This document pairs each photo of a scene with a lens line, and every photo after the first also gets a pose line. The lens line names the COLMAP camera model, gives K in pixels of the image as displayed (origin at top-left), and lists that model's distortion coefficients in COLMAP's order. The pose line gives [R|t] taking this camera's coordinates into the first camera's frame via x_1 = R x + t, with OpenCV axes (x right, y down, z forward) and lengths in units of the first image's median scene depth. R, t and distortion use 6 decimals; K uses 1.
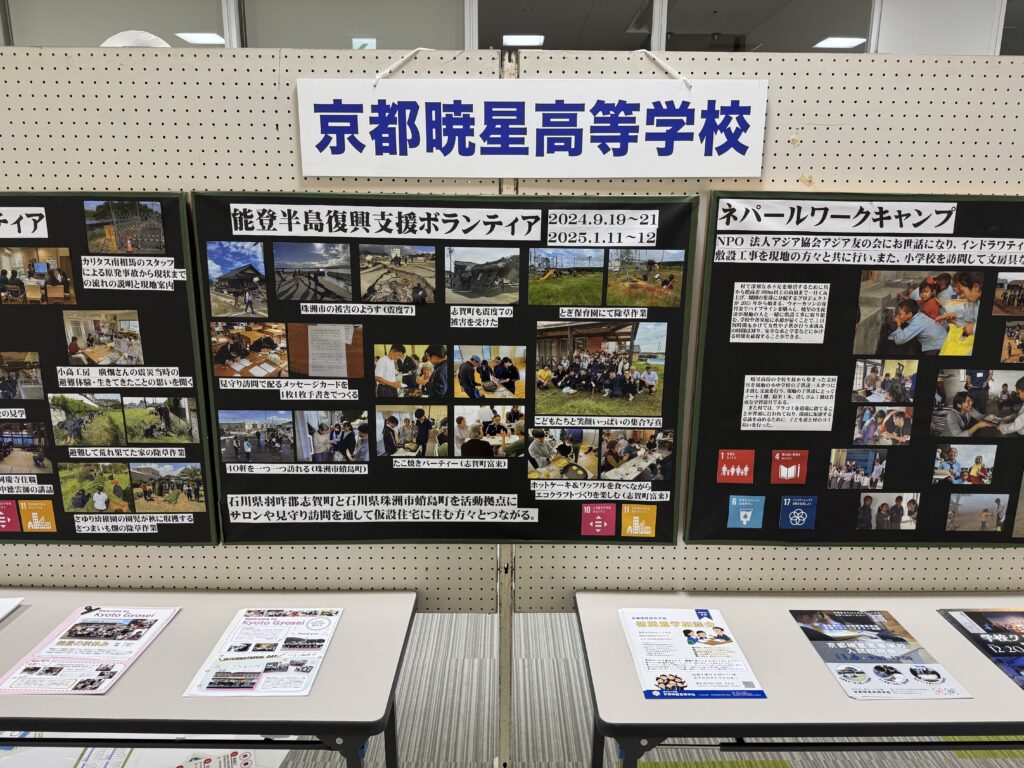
lens RADIAL K [[681.0, 0, 516.2], [0, 681.0, 416.0], [0, 0, 1]] dist [0.077005, -0.076463]
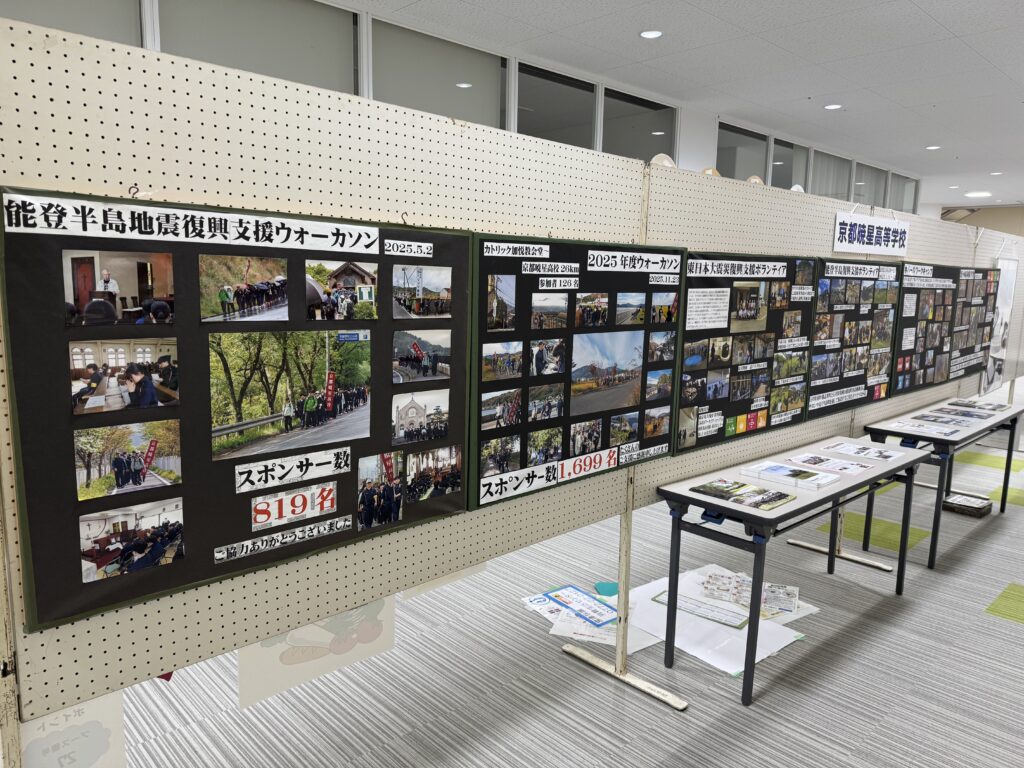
lens RADIAL K [[712.5, 0, 512.0], [0, 712.5, 384.0], [0, 0, 1]] dist [0.032758, 0.004215]
pose [[0.727022, -0.093826, 0.680174, -0.636348], [0.130262, 0.991477, -0.002465, -0.009363], [-0.674145, 0.090393, 0.733047, 0.002294]]
